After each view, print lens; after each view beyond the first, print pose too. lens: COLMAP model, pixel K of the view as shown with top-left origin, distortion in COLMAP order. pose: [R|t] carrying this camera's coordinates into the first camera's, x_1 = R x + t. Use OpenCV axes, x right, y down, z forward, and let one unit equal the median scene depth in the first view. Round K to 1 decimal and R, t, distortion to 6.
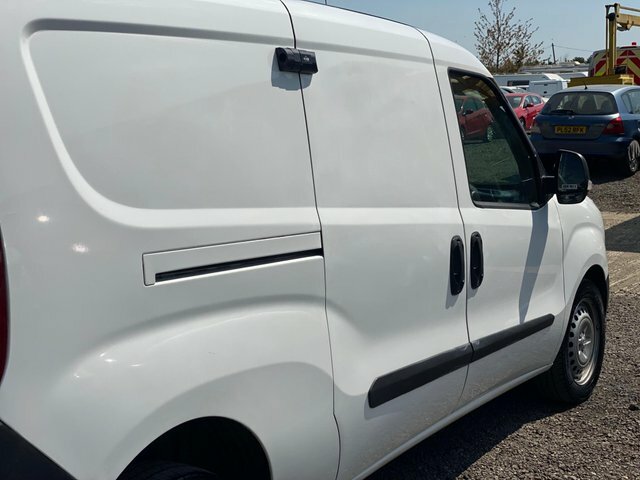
lens RADIAL K [[970.0, 0, 320.0], [0, 970.0, 240.0], [0, 0, 1]] dist [0.123176, -0.025526]
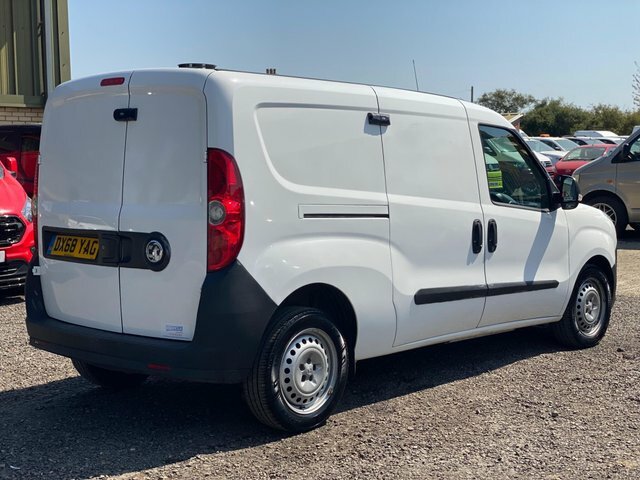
lens RADIAL K [[970.0, 0, 320.0], [0, 970.0, 240.0], [0, 0, 1]] dist [0.123176, -0.025526]
pose [[0.986288, 0.031575, -0.161983, 0.144127], [-0.039436, 0.998184, -0.045546, 0.121121], [0.160250, 0.051310, 0.985742, -0.742207]]
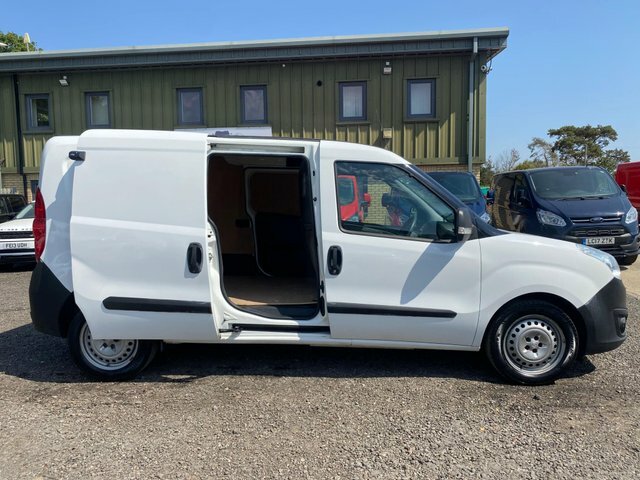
lens RADIAL K [[505.7, 0, 320.0], [0, 505.7, 240.0], [0, 0, 1]] dist [-0.030895, 0.001950]
pose [[0.522782, 0.082286, -0.848486, 1.002434], [-0.120155, 0.992506, 0.022221, -0.036928], [0.843956, 0.090333, 0.528751, 0.471125]]
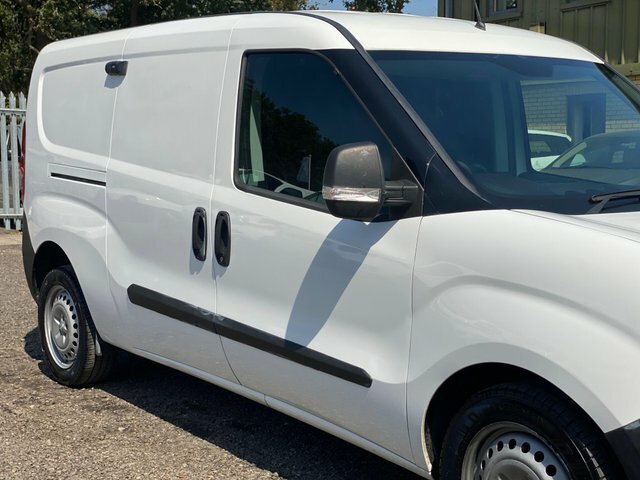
lens RADIAL K [[970.0, 0, 320.0], [0, 970.0, 240.0], [0, 0, 1]] dist [0.123176, -0.025526]
pose [[-0.341875, 0.115112, -0.932668, 1.115771], [-0.112875, 0.980254, 0.162360, -0.159869], [0.932942, 0.160782, -0.322132, 1.471021]]
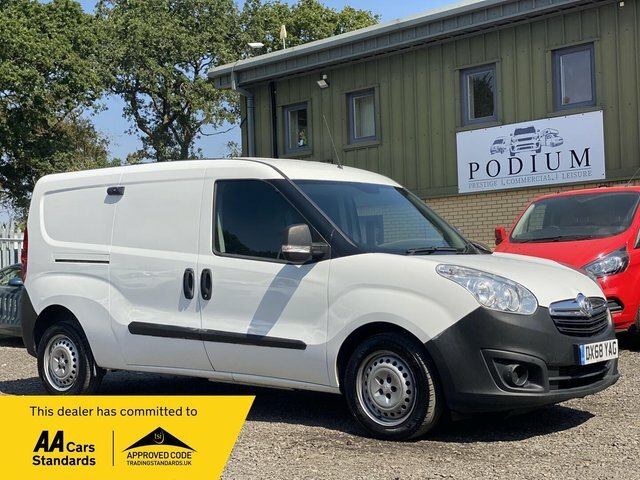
lens RADIAL K [[970.0, 0, 320.0], [0, 970.0, 240.0], [0, 0, 1]] dist [0.123176, -0.025526]
pose [[-0.121893, -0.002990, -0.992539, 1.988203], [-0.101271, 0.994814, 0.009440, -0.102179], [0.987363, 0.101666, -0.121564, 1.465399]]
